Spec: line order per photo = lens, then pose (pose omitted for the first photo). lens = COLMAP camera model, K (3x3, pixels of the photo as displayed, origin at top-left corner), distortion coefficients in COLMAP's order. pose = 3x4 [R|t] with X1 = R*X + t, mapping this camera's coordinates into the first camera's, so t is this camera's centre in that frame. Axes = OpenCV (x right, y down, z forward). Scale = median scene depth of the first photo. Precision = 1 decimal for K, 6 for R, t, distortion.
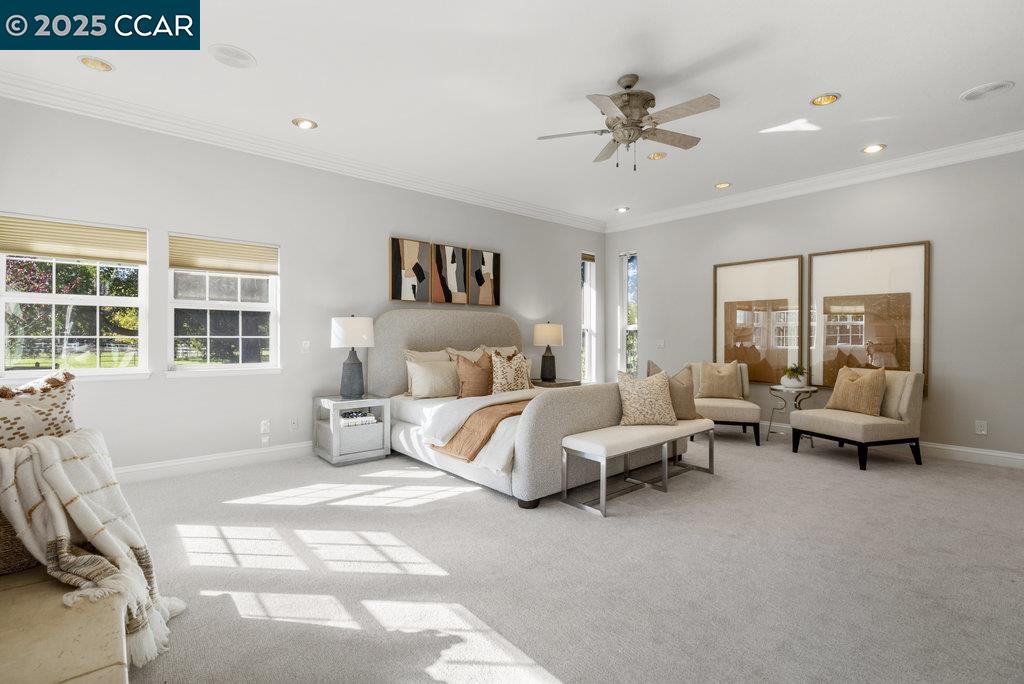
lens RADIAL K [[474.8, 0, 512.0], [0, 474.8, 342.0], [0, 0, 1]] dist [-0.000284, 0.000576]
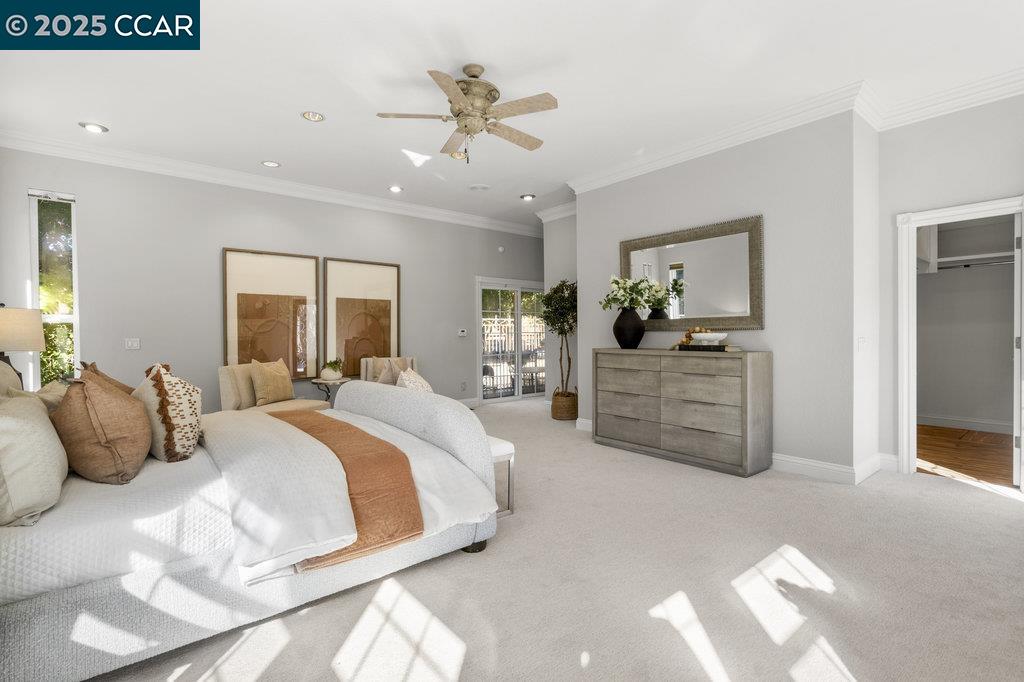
lens RADIAL K [[464.8, 0, 512.0], [0, 464.8, 341.0], [0, 0, 1]] dist [0.002501, 0.000401]
pose [[0.037568, -0.020815, 0.999077, -0.448994], [0.014886, 0.999684, 0.020268, -0.008697], [-0.999183, 0.014110, 0.037866, 0.555479]]
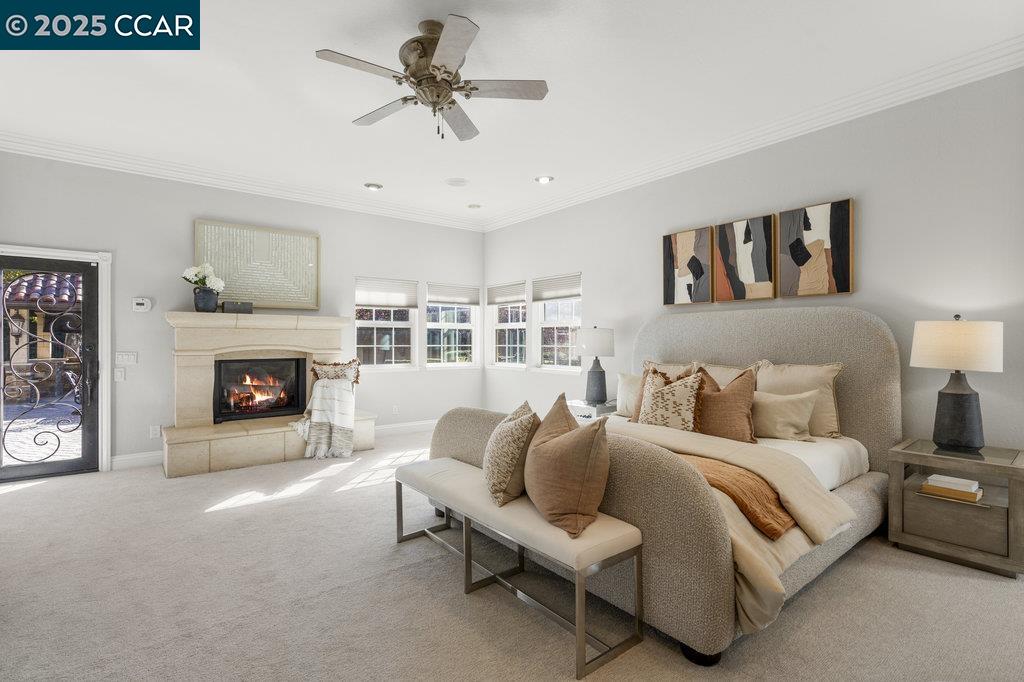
lens RADIAL K [[474.8, 0, 512.0], [0, 474.8, 341.0], [0, 0, 1]] dist [-0.000284, 0.000576]
pose [[-0.052646, -0.002130, -0.998611, 0.628314], [-0.013000, 0.999914, -0.001448, -0.015804], [0.998529, 0.012905, -0.052669, 0.728154]]
